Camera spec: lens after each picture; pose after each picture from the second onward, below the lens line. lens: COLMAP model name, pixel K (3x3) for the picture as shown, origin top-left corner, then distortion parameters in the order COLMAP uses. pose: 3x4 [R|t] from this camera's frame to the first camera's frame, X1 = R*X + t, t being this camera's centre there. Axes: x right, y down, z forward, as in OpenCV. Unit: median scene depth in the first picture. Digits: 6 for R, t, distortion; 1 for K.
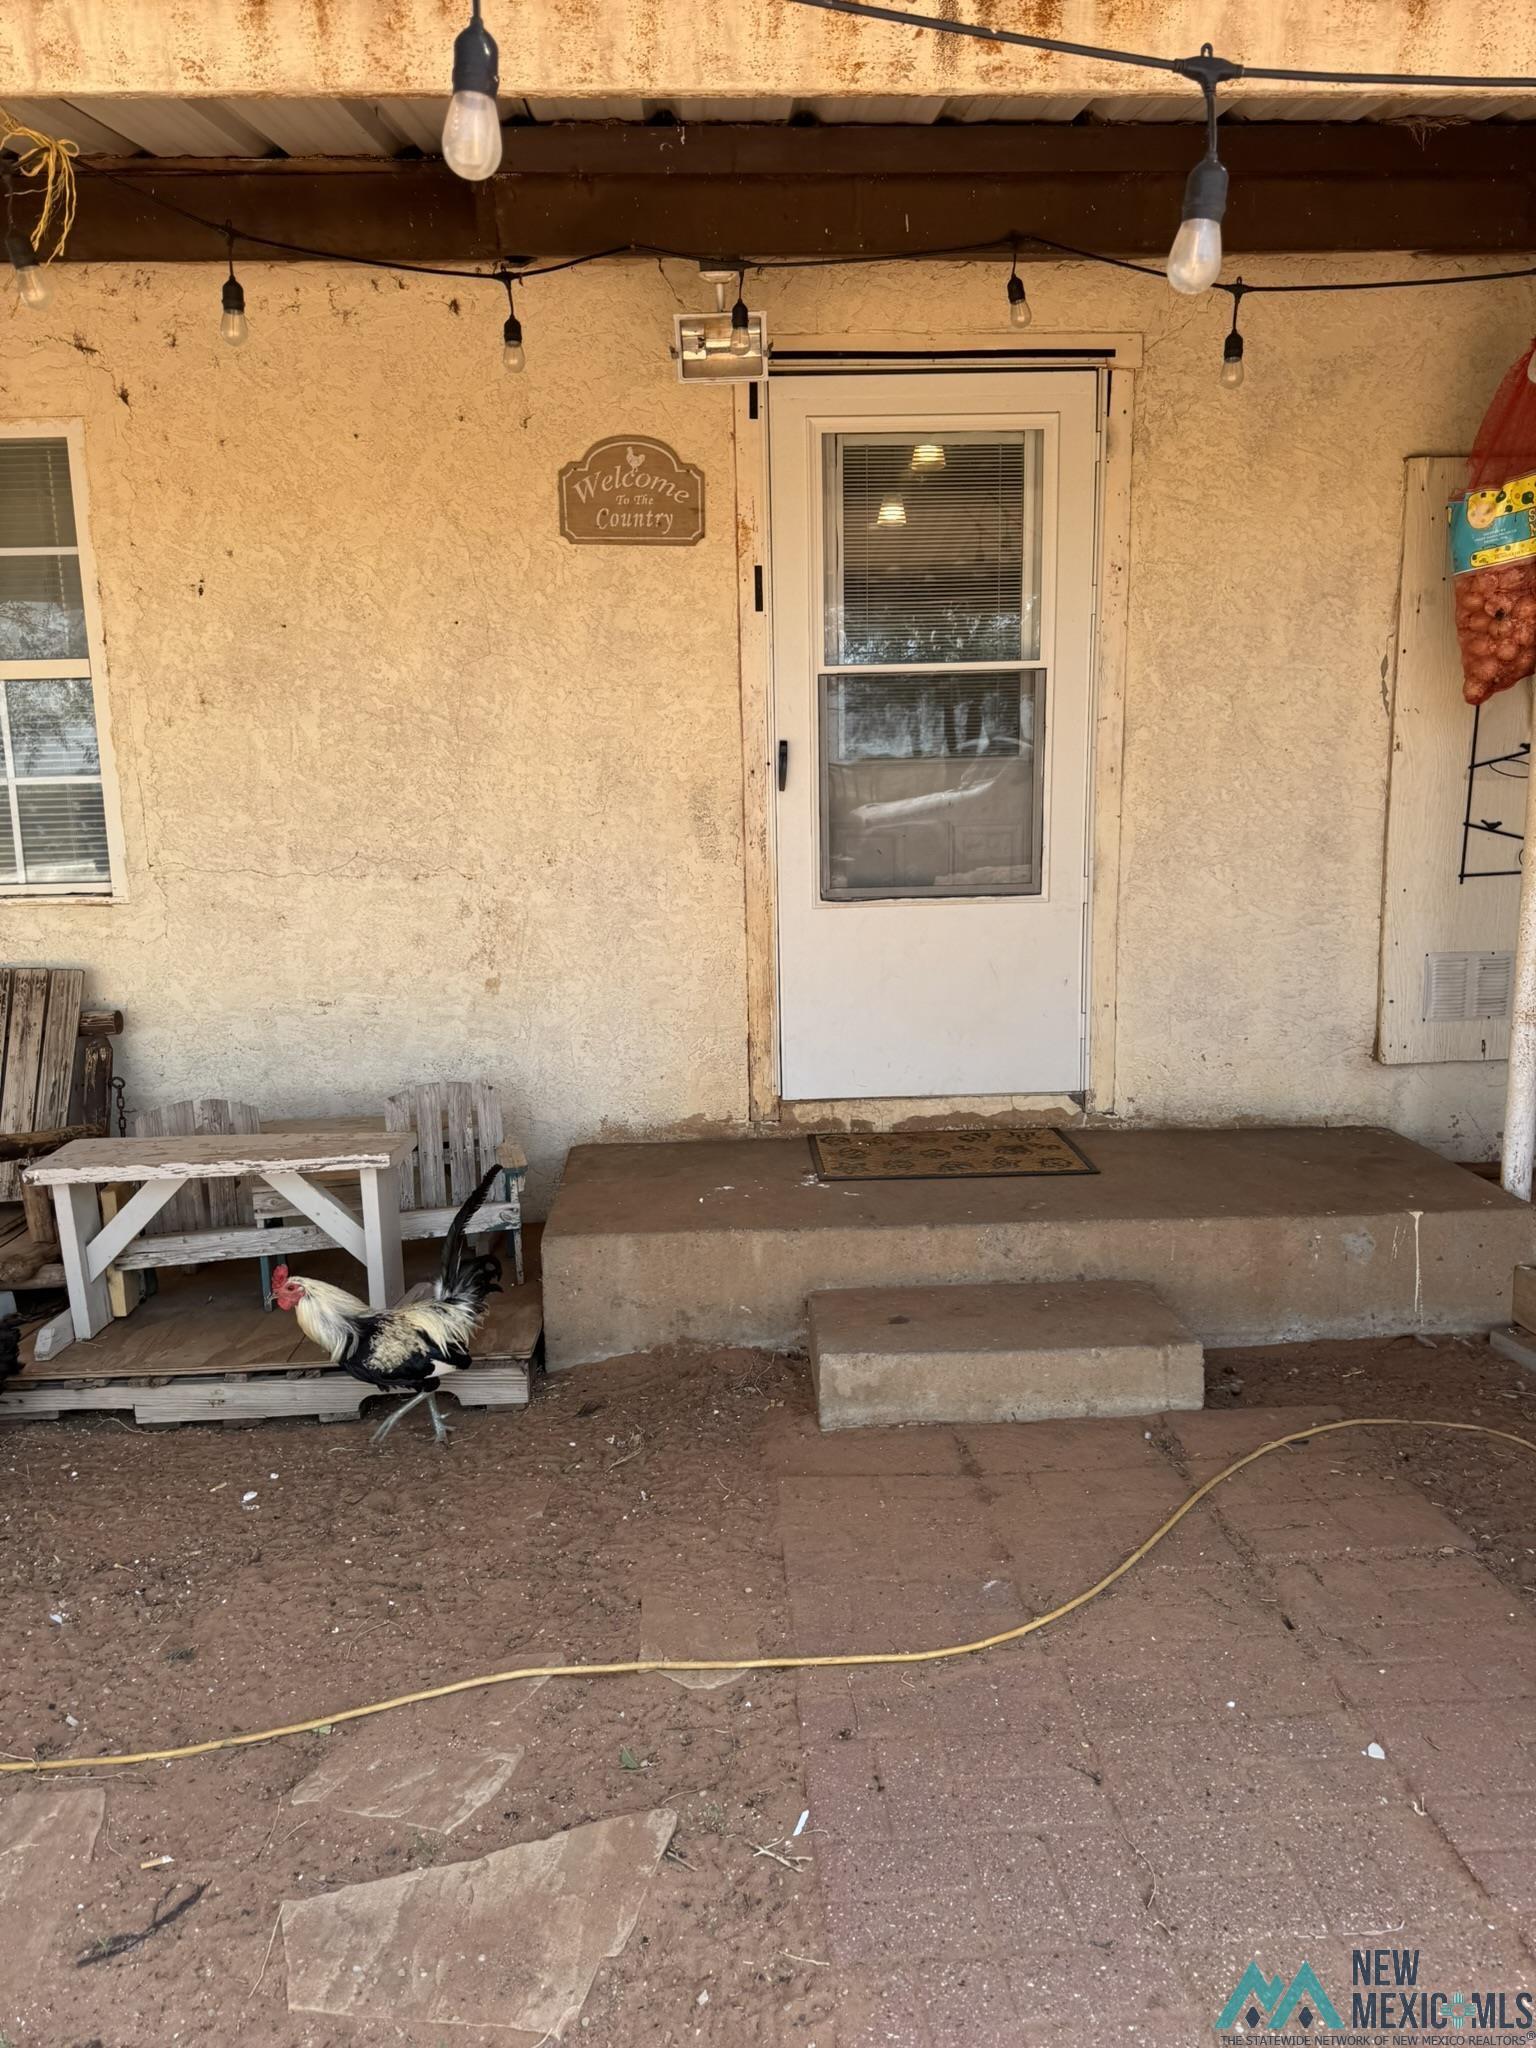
lens RADIAL K [[1433.4, 0, 766.1], [0, 1433.4, 1025.7], [0, 0, 1]] dist [0.063493, -0.085629]
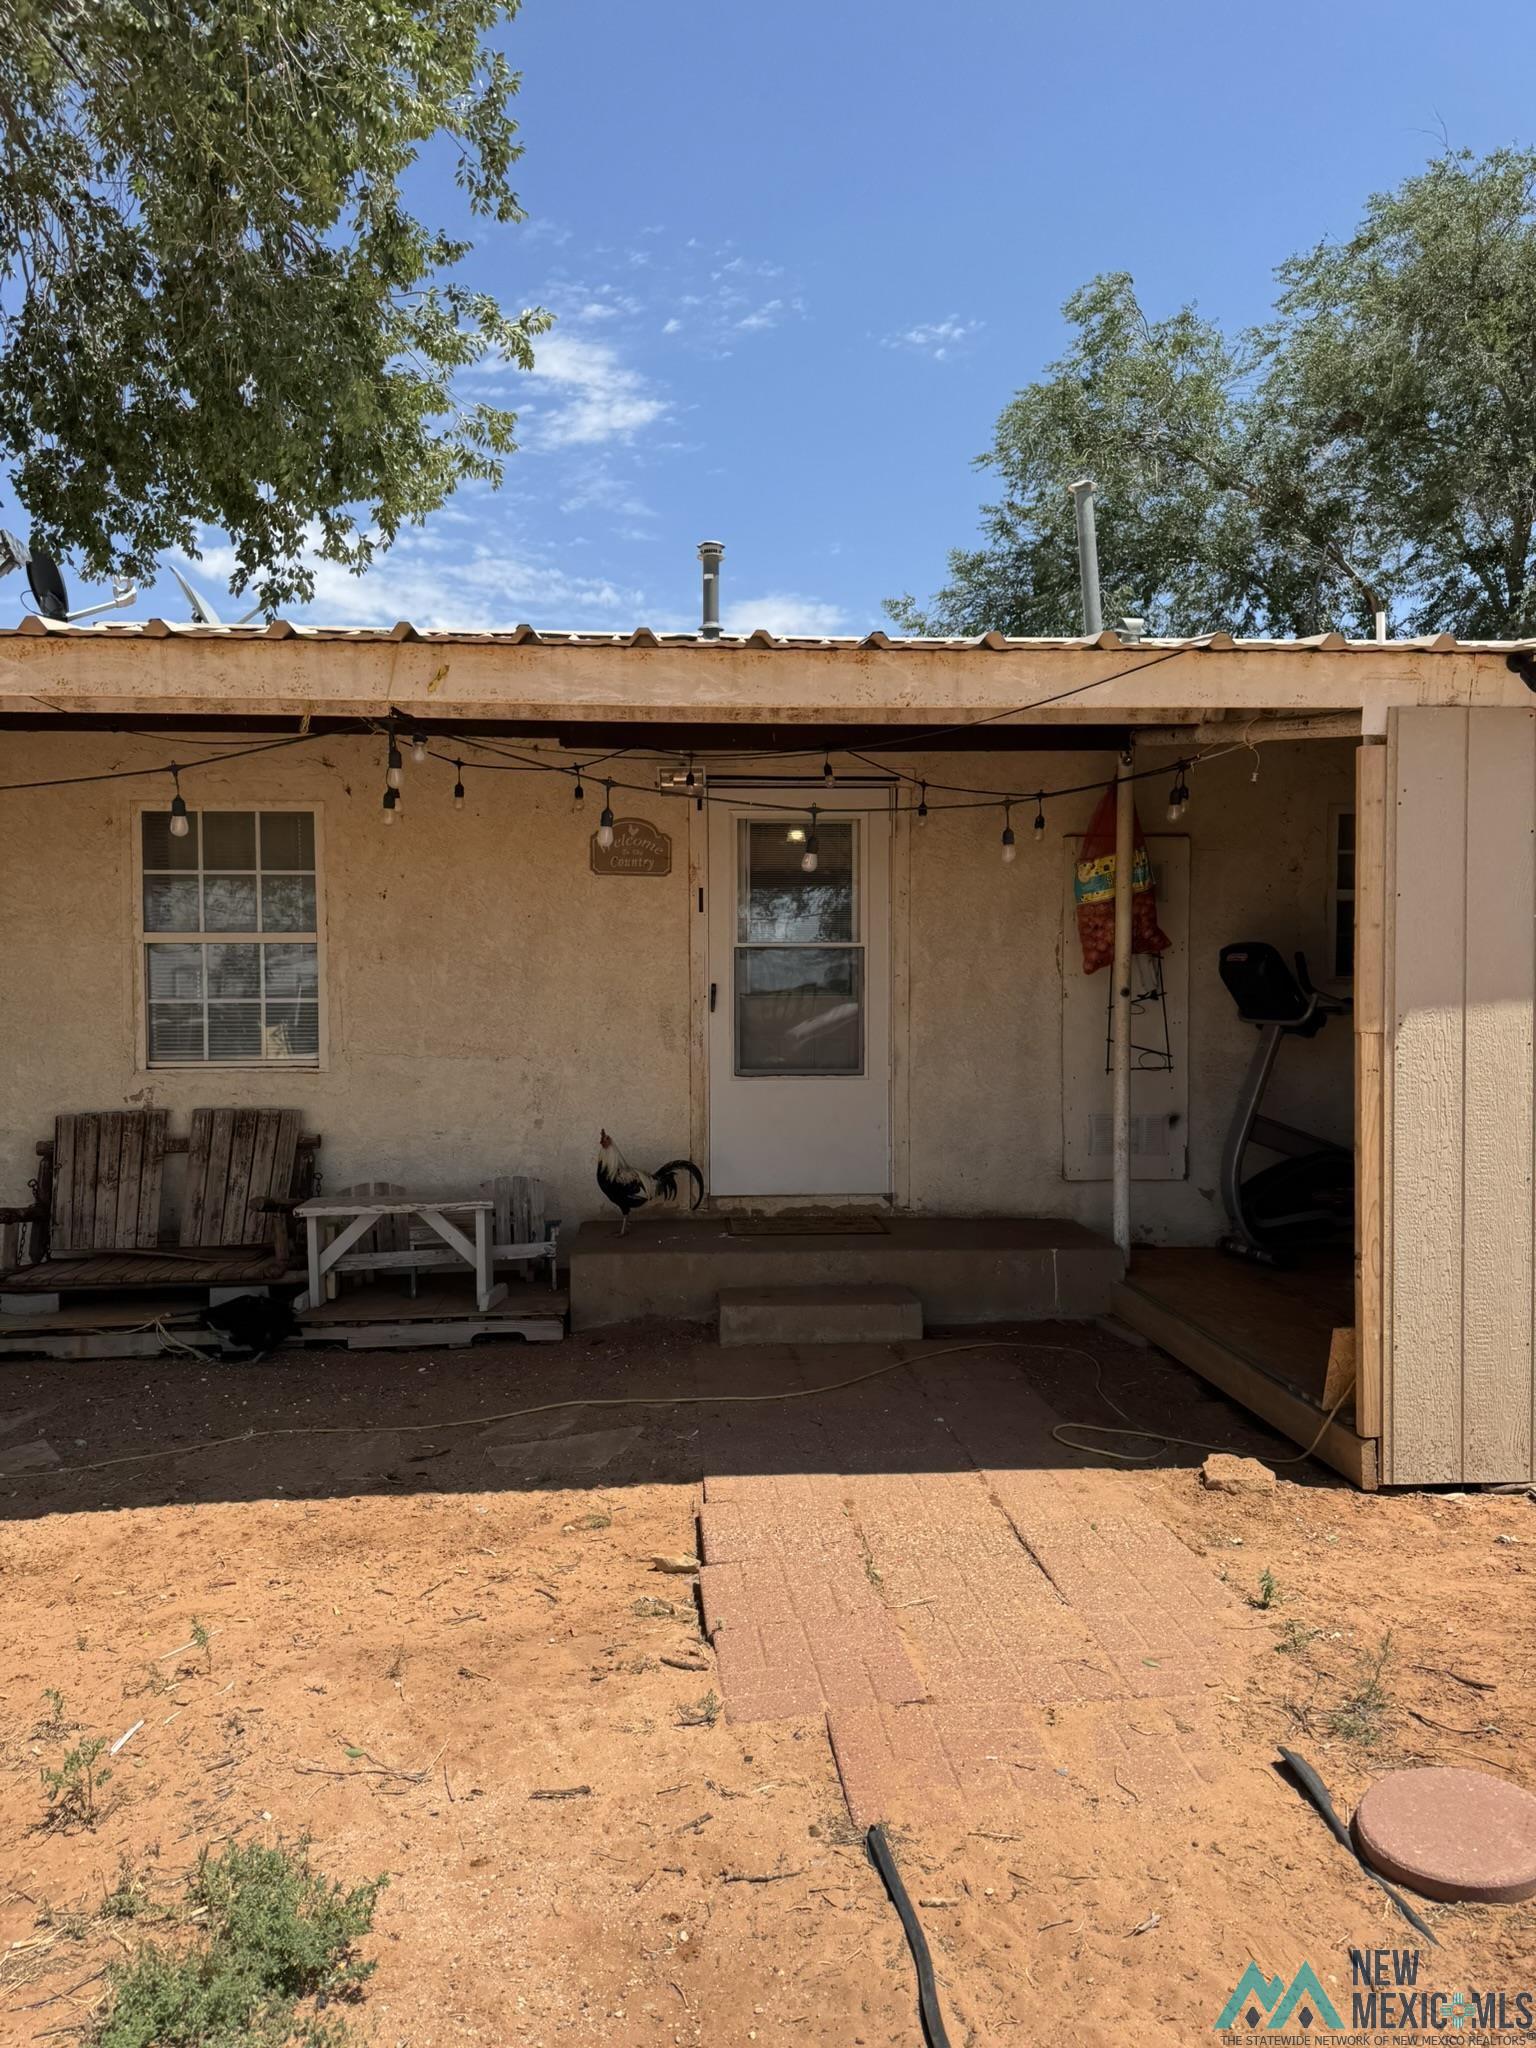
lens RADIAL K [[1433.4, 0, 763.7], [0, 1433.4, 1024.6], [0, 0, 1]] dist [0.063493, -0.085629]
pose [[0.999636, 0.016845, 0.021084, 0.037325], [-0.013472, 0.988445, -0.150982, 0.113134], [-0.023383, 0.150643, 0.988312, -0.722307]]
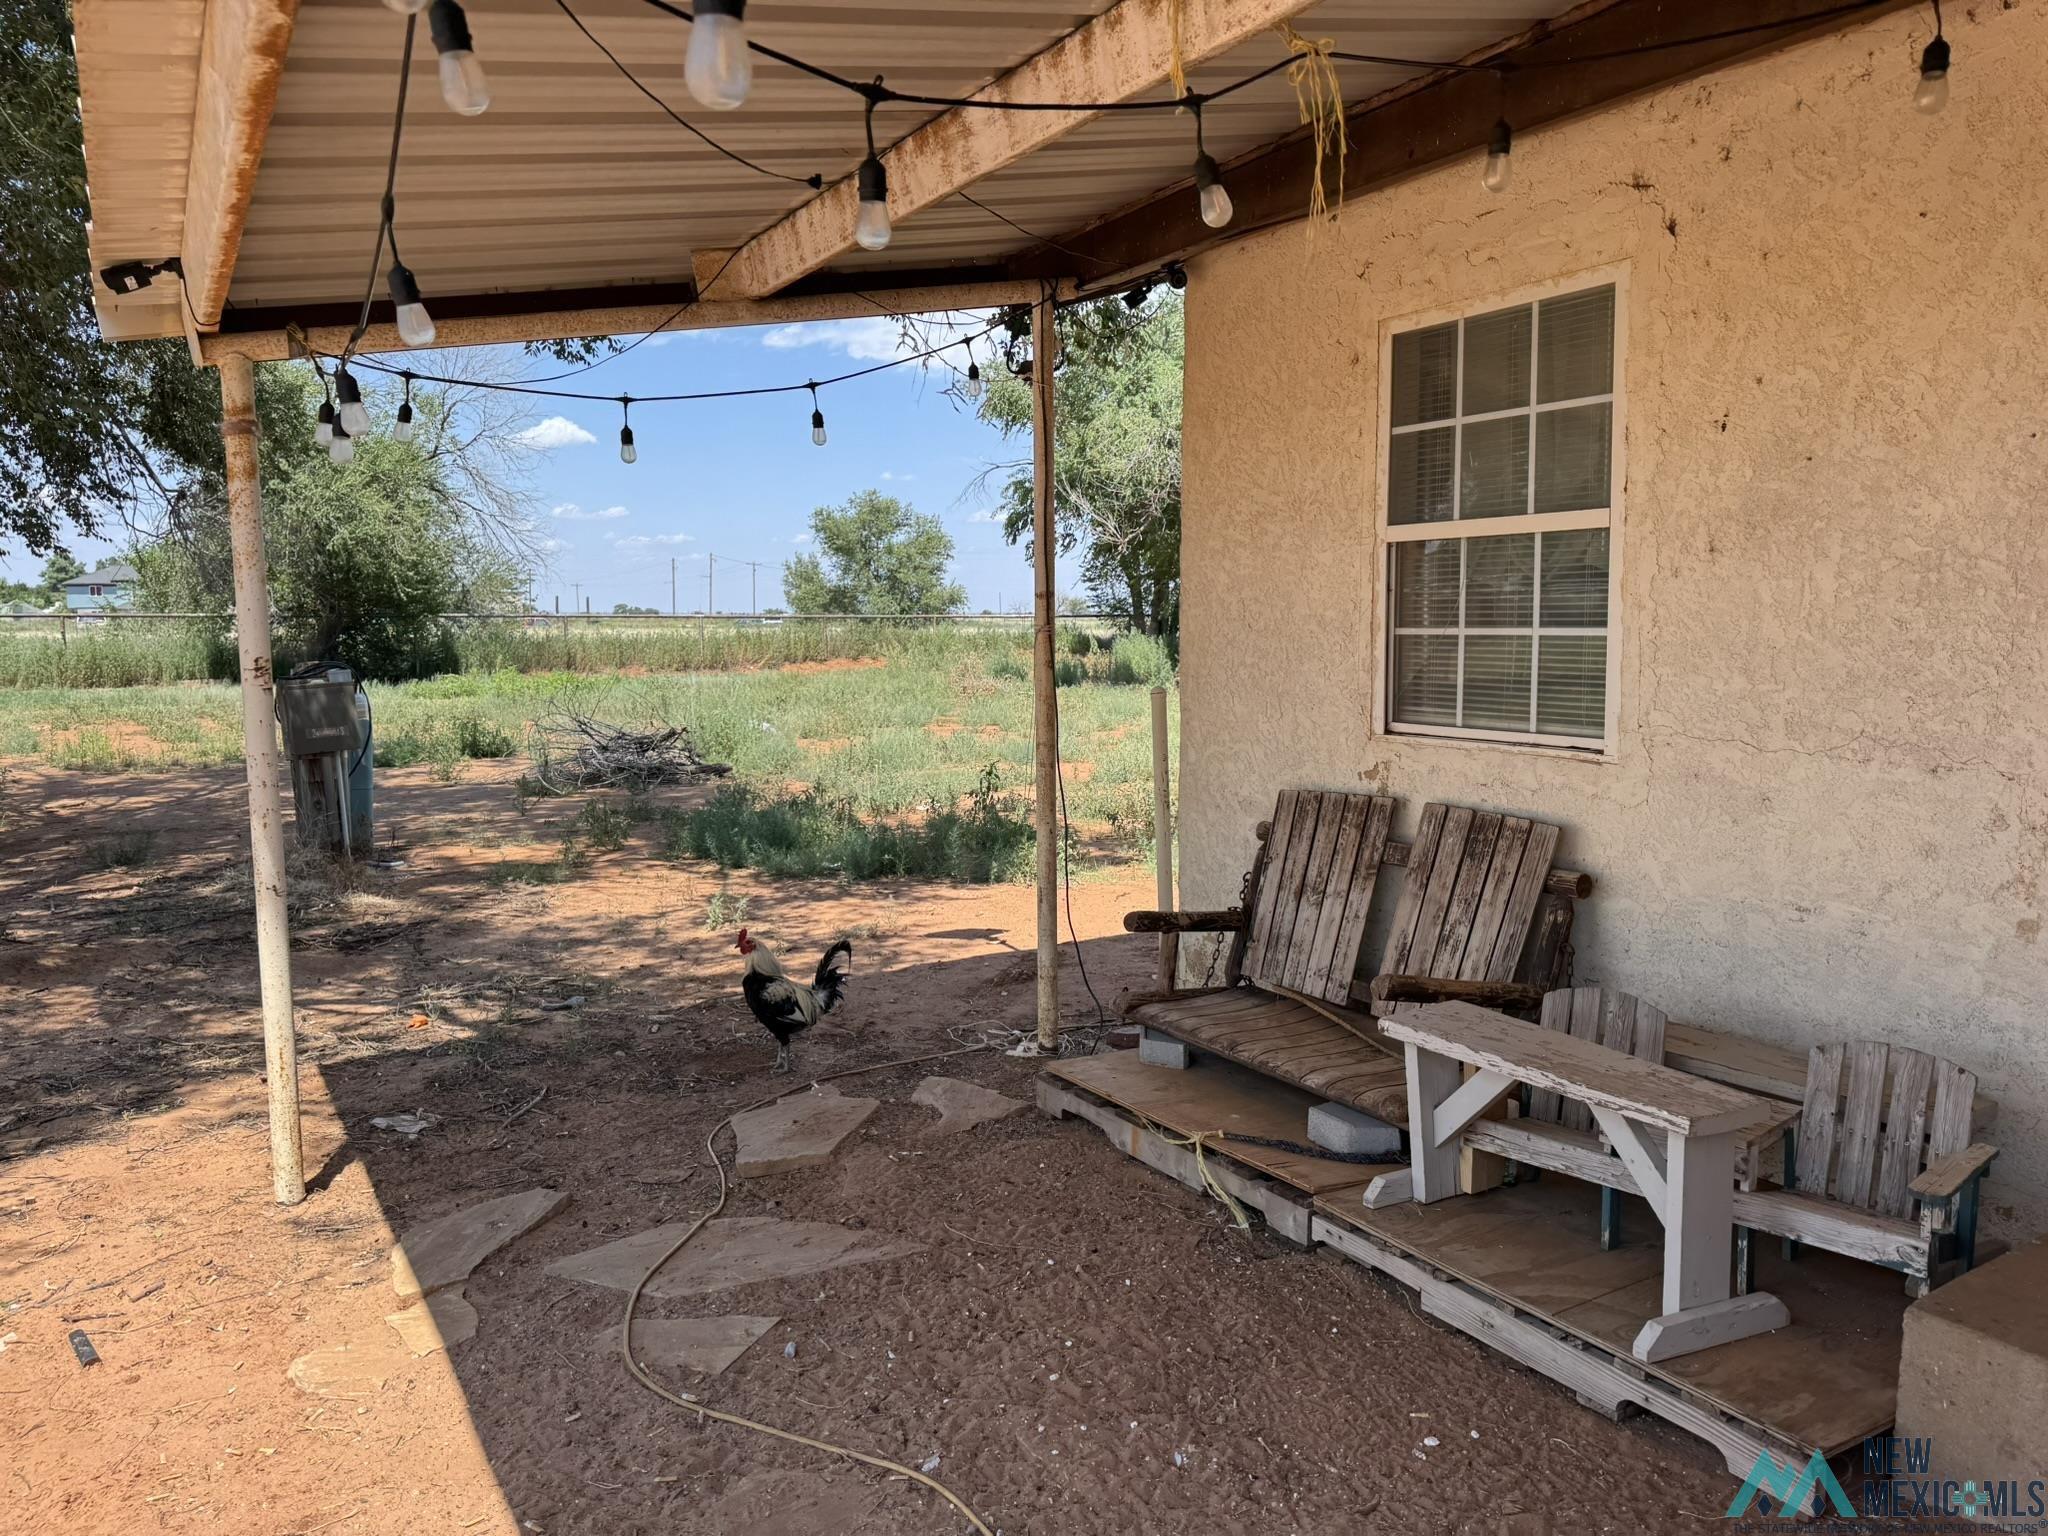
lens RADIAL K [[1433.4, 0, 1015.2], [0, 1433.4, 758.6], [0, 0, 1]] dist [0.063493, -0.085629]
pose [[0.484592, 0.106779, -0.868198, 0.191439], [-0.143173, 0.988819, 0.041701, -0.073363], [0.862944, 0.104094, 0.494462, 0.205724]]
